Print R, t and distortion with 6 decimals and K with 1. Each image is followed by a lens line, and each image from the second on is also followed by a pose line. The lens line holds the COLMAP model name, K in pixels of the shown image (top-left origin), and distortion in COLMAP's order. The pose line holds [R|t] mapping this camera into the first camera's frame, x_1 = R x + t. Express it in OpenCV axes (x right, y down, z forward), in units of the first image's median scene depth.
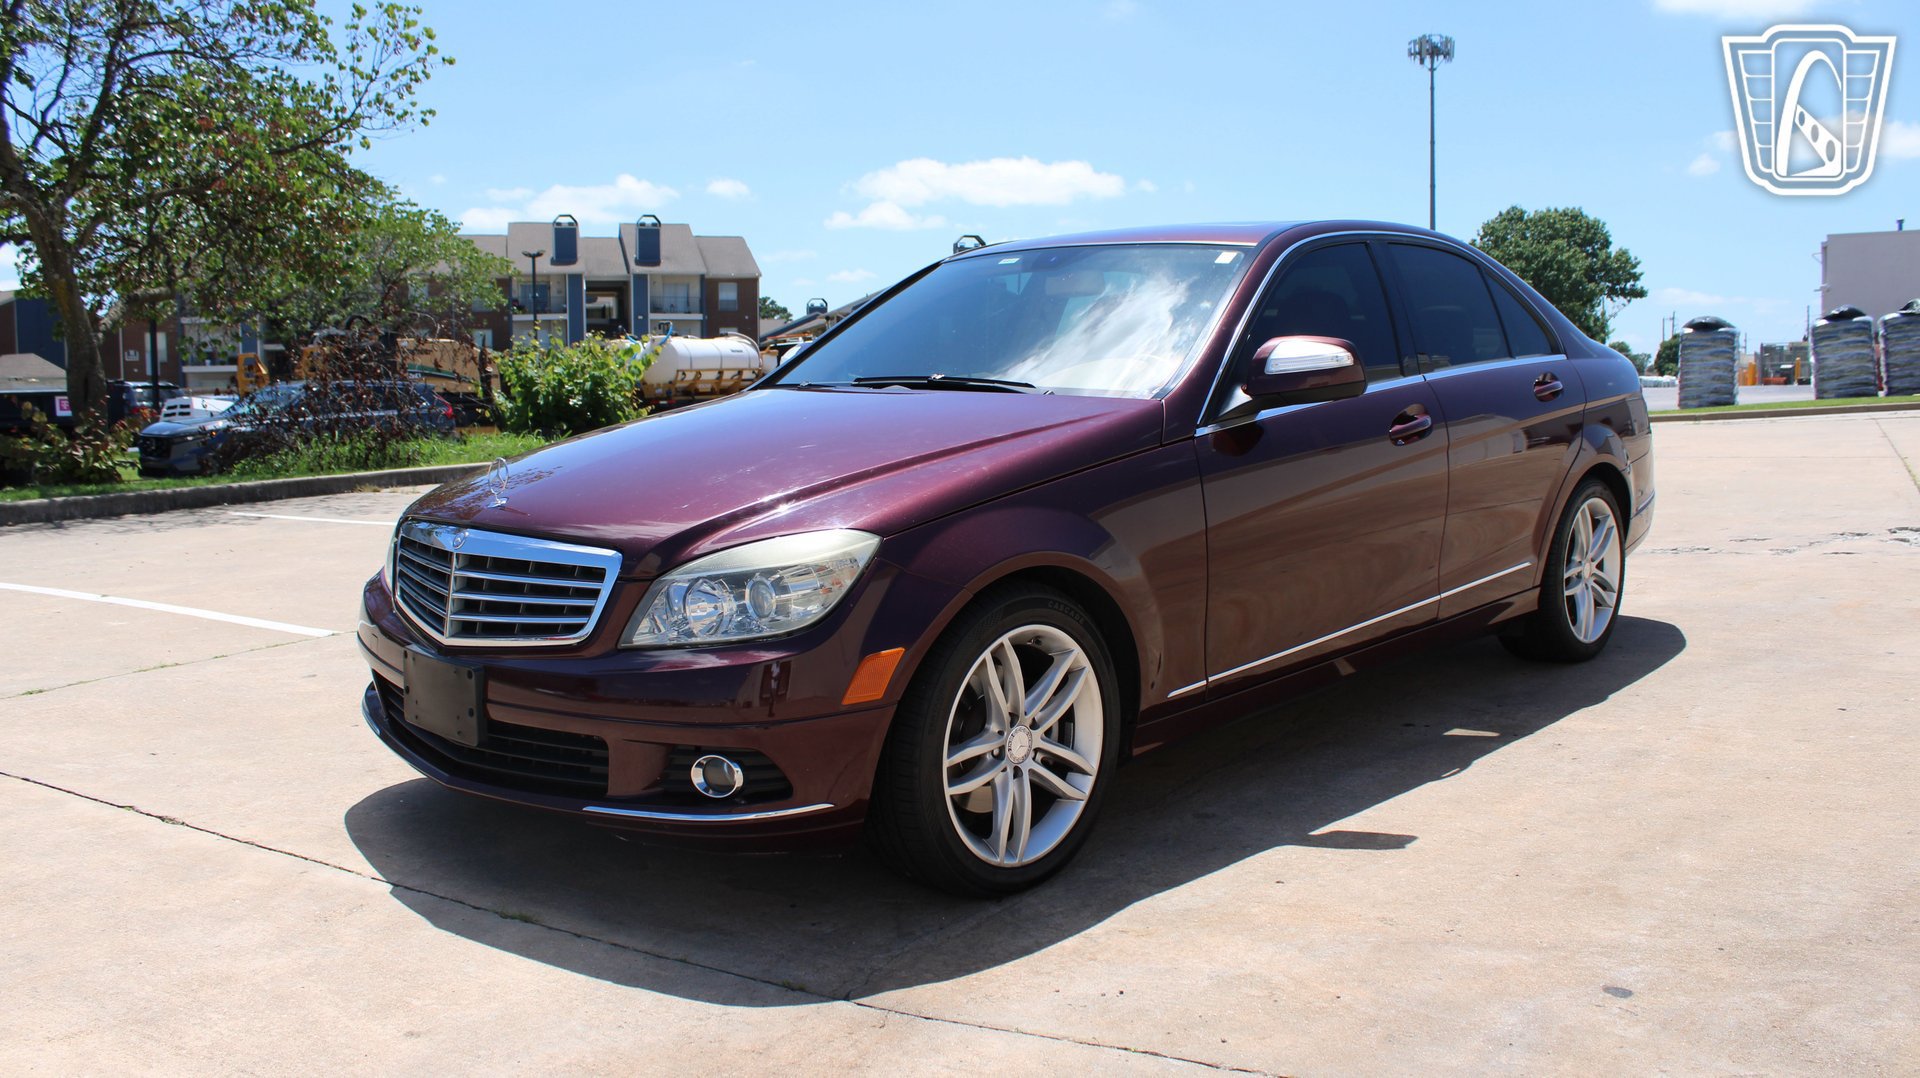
lens RADIAL K [[1595.5, 0, 953.6], [0, 1595.5, 533.2], [0, 0, 1]] dist [-0.164561, 0.147969]
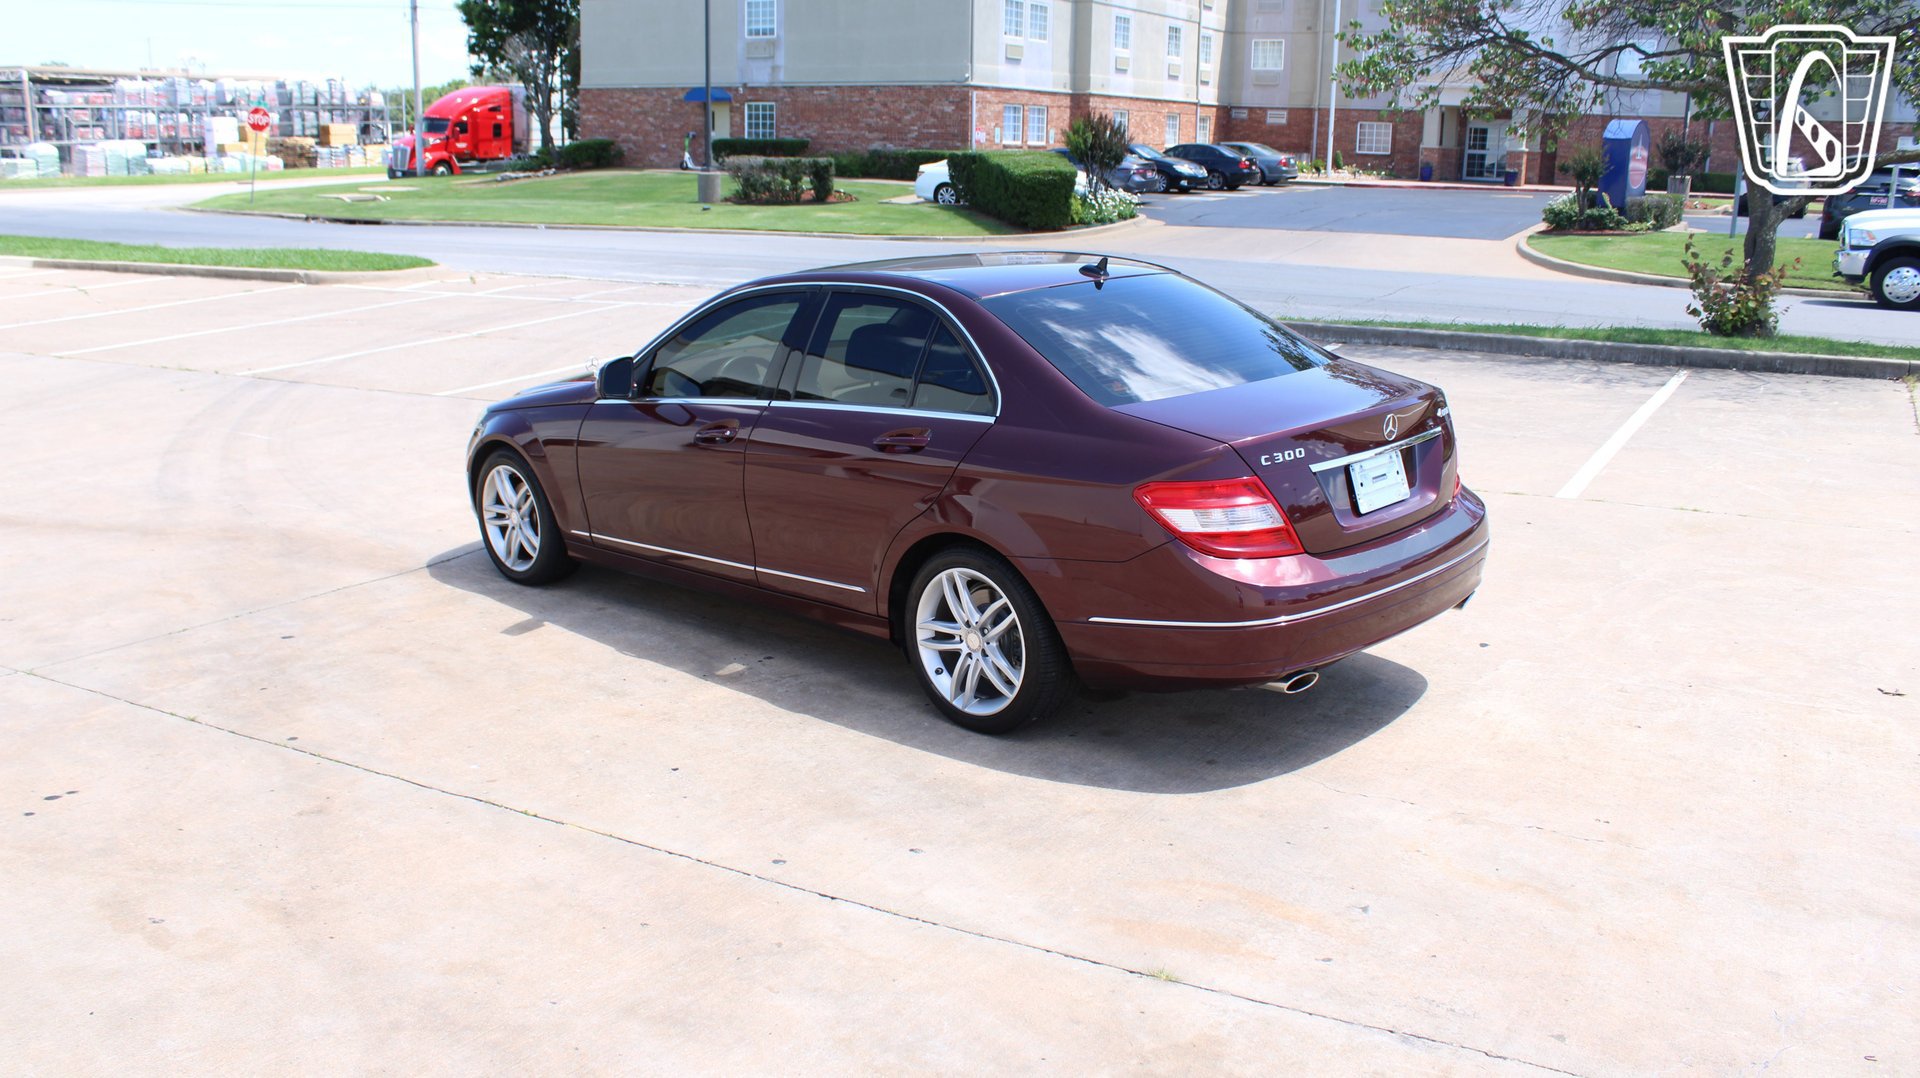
lens RADIAL K [[1596.6, 0, 934.2], [0, 1596.6, 524.6], [0, 0, 1]] dist [-0.164695, 0.147932]
pose [[-0.016408, 0.251600, -0.967692, 2.194475], [-0.093742, 0.963173, 0.252014, -0.476259], [0.995461, 0.094849, 0.007782, 1.569922]]
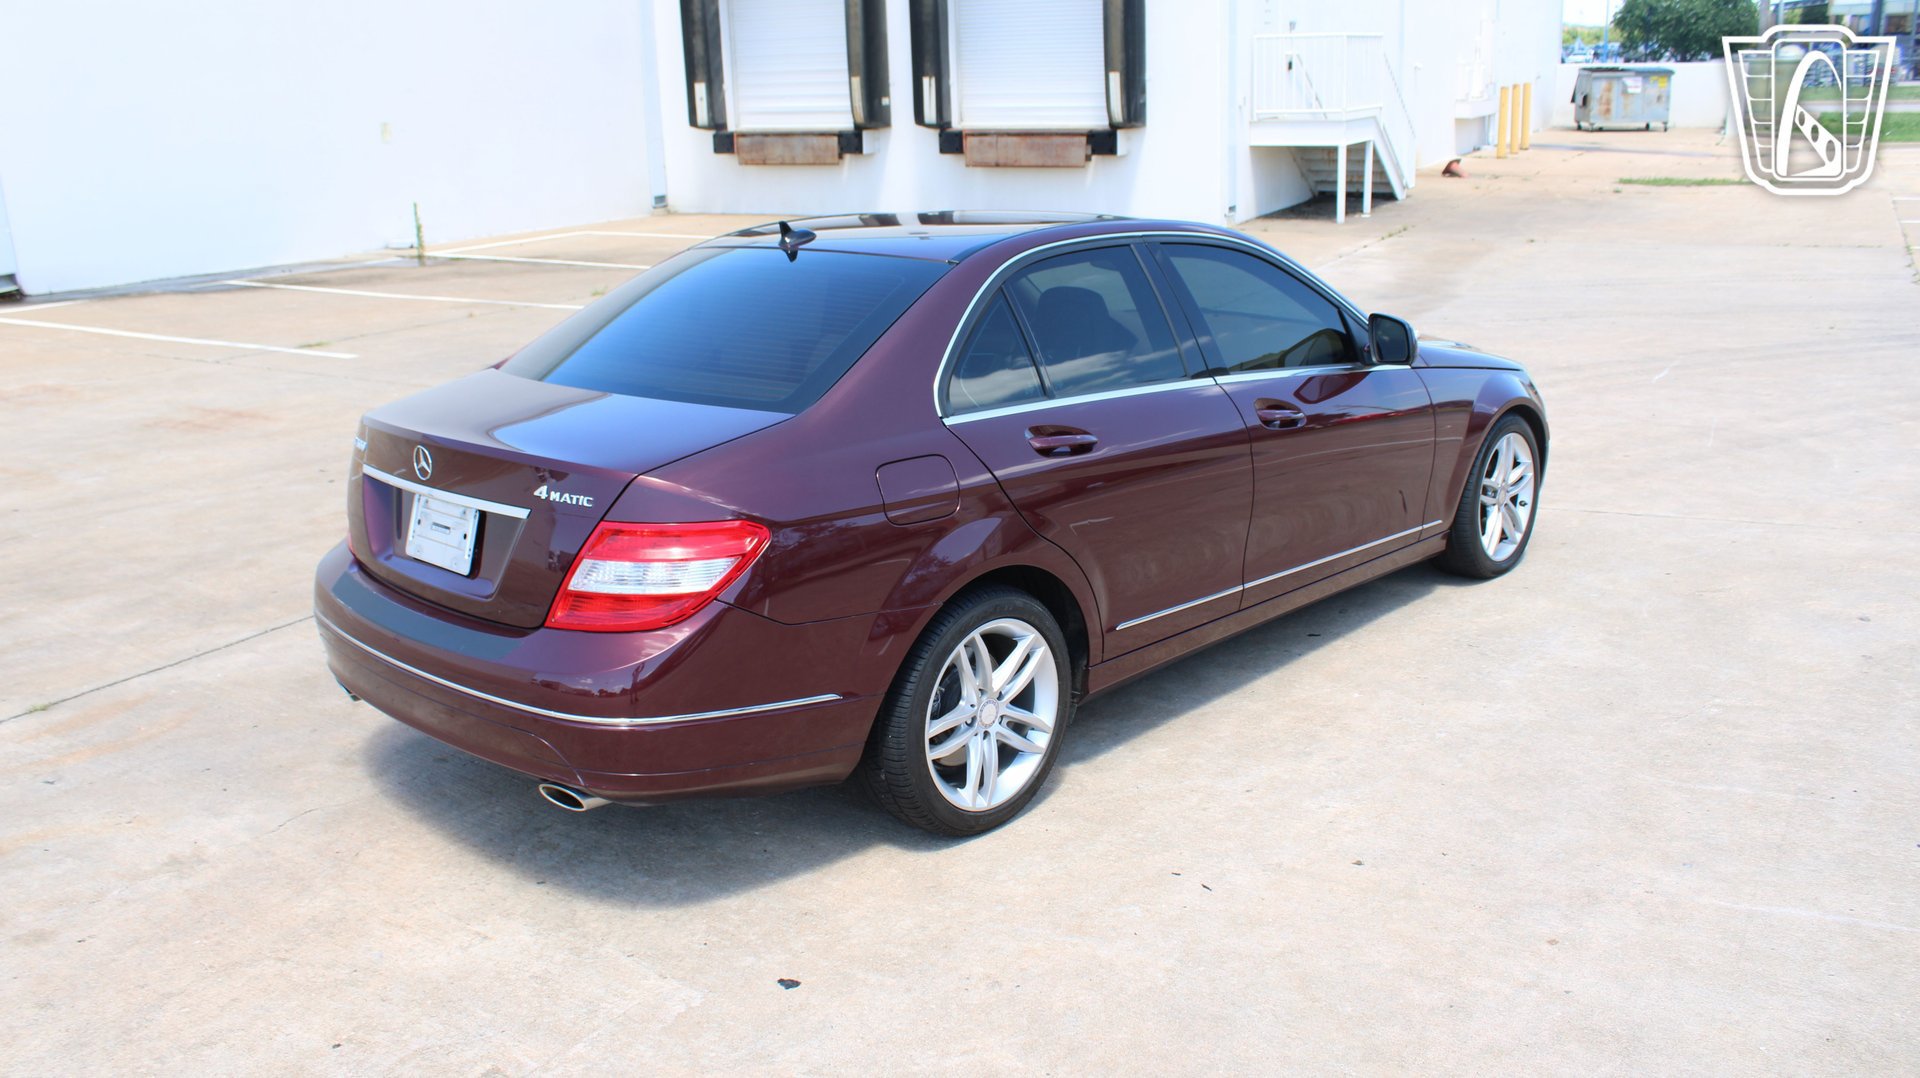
lens RADIAL K [[1596.6, 0, 934.2], [0, 1596.6, 524.6], [0, 0, 1]] dist [-0.164695, 0.147932]
pose [[-0.998777, 0.045027, 0.020422, 0.313708], [0.049369, 0.930717, 0.362394, -0.580501], [-0.002689, 0.362959, -0.931801, 3.085910]]
